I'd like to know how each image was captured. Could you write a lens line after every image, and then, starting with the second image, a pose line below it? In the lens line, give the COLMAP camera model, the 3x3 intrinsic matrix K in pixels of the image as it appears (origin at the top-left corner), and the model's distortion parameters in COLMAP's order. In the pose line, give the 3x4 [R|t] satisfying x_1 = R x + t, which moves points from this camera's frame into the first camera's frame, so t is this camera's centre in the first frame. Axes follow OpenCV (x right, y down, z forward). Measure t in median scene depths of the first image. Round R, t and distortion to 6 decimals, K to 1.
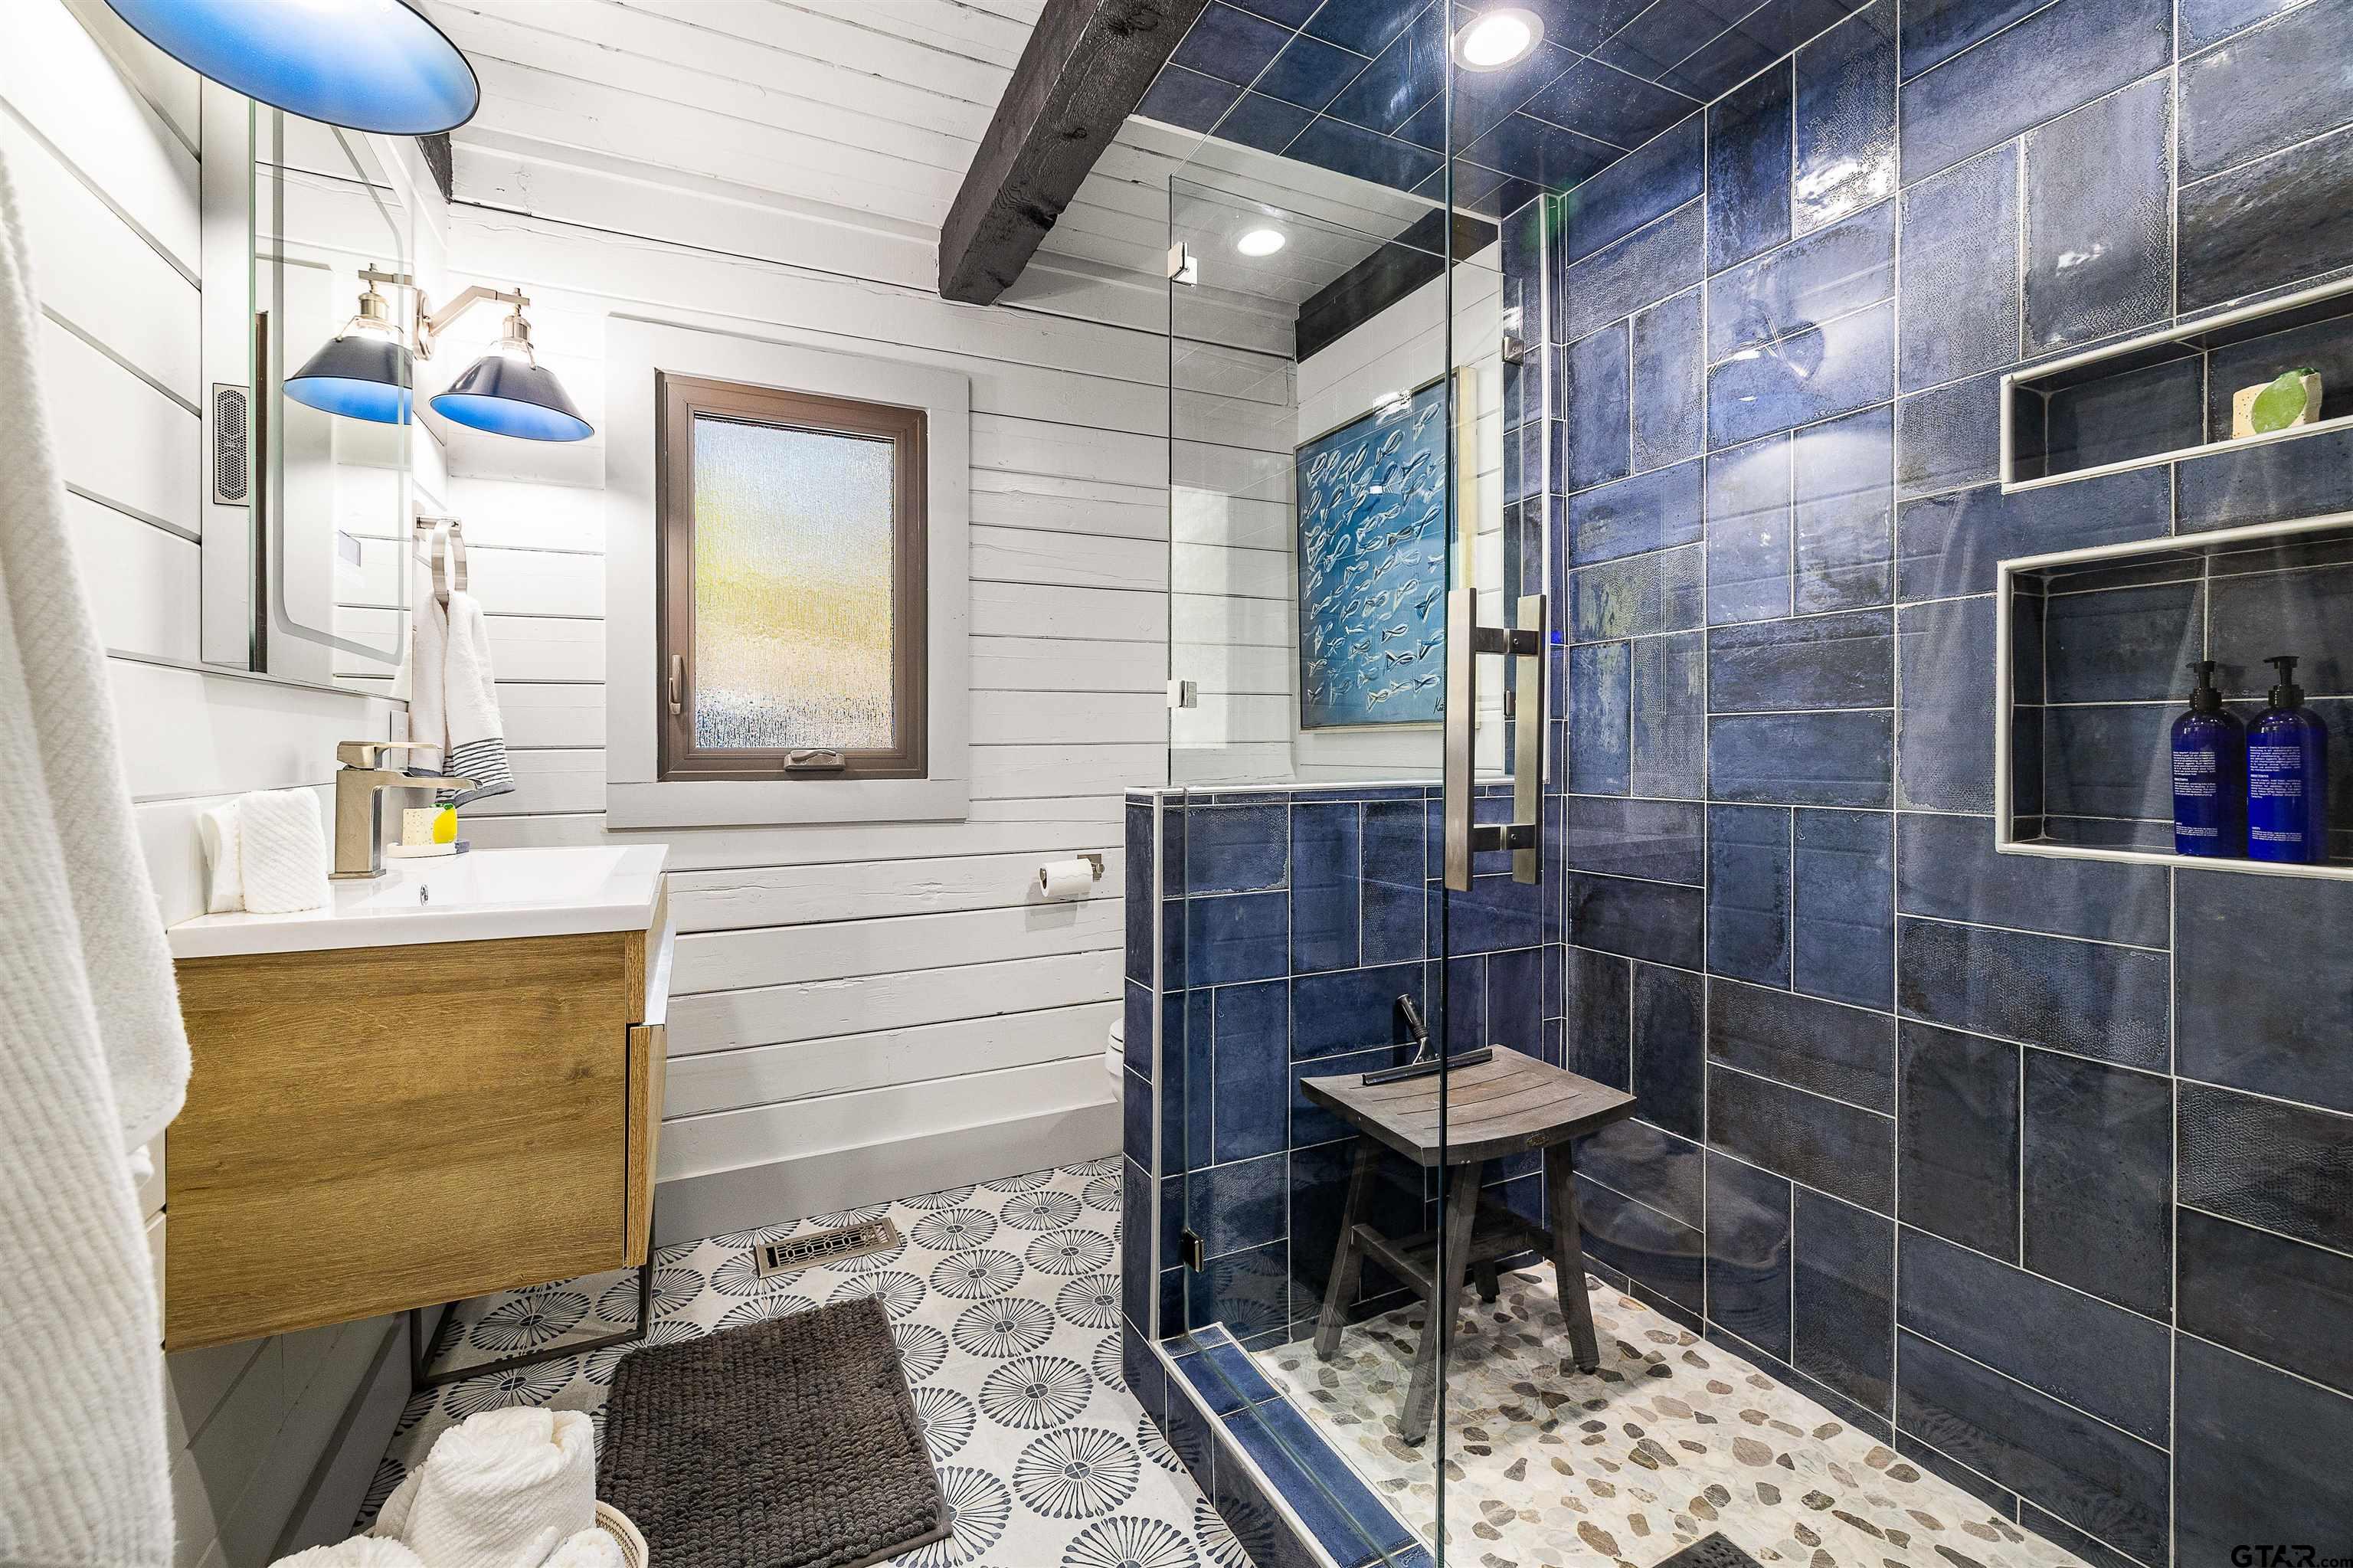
lens RADIAL K [[1006.4, 0, 1179.6], [0, 1006.4, 737.7], [0, 0, 1]] dist [-0.000737, 0.000191]
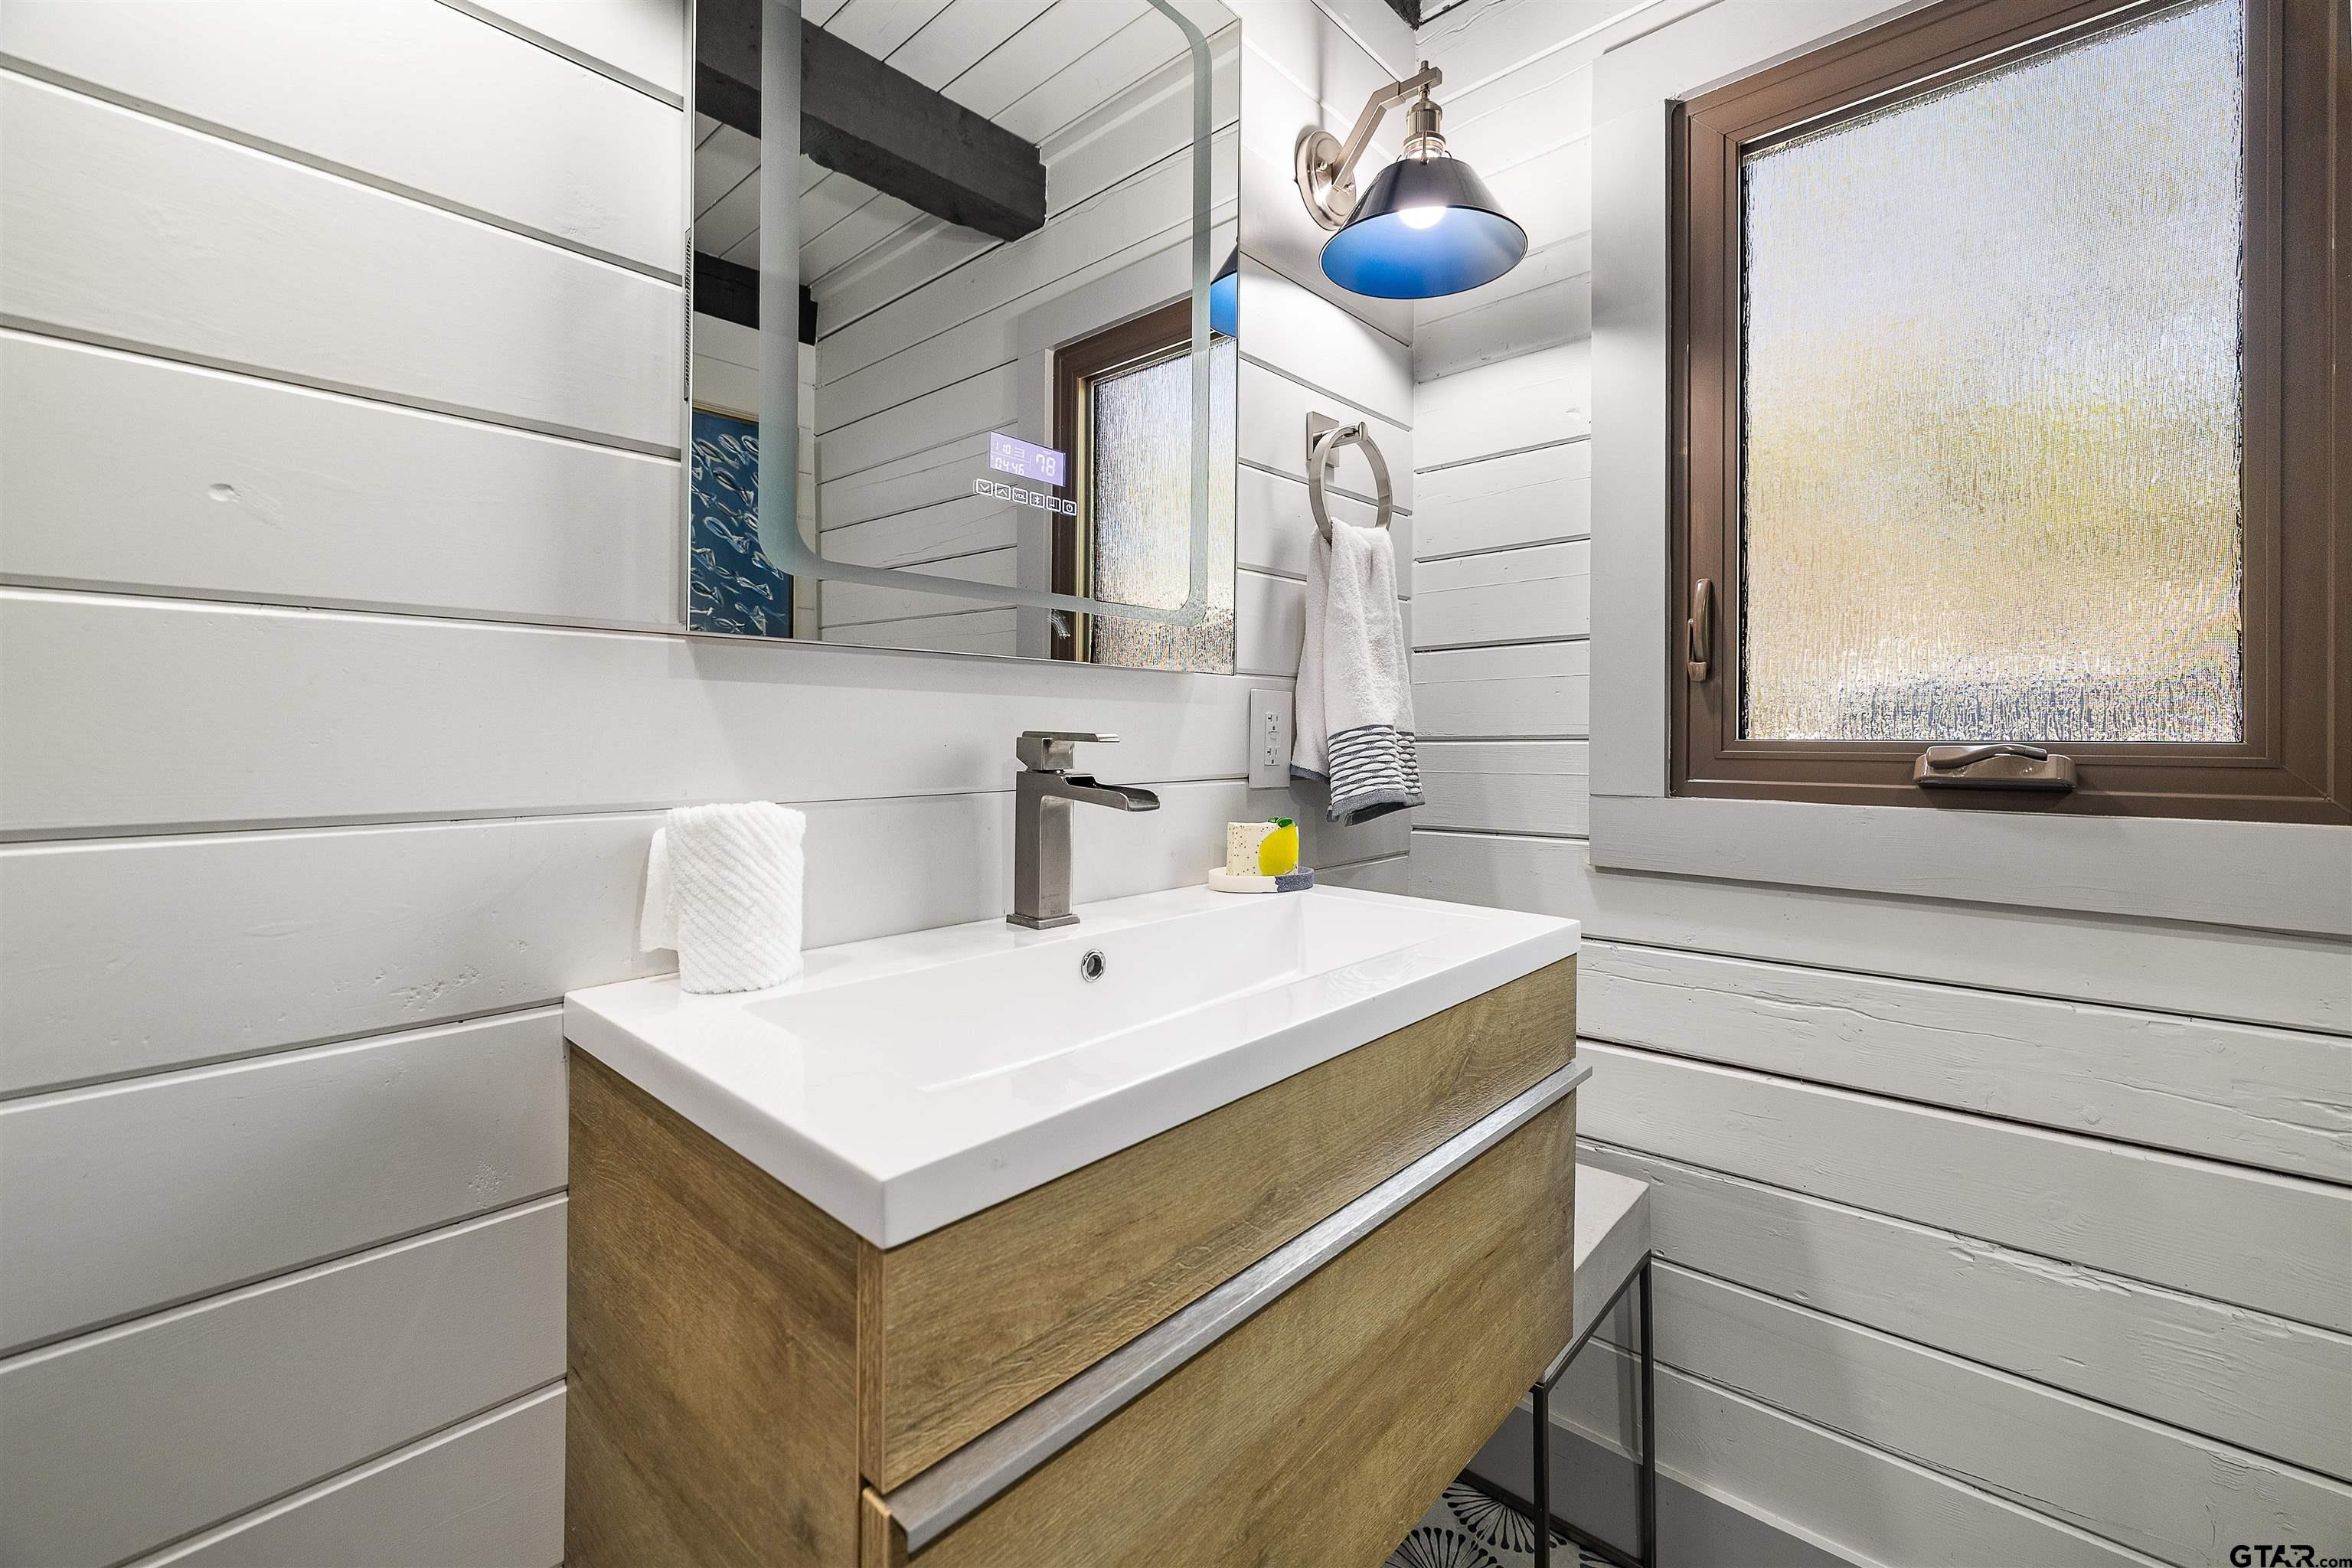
lens RADIAL K [[1005.9, 0, 1179.1], [0, 1005.9, 737.7], [0, 0, 1]] dist [-0.000737, 0.000191]
pose [[0.385489, 0.004603, -0.922701, -0.079957], [0.006237, 0.999952, 0.007594, 0.002791], [0.922691, -0.008682, 0.385442, 0.489630]]
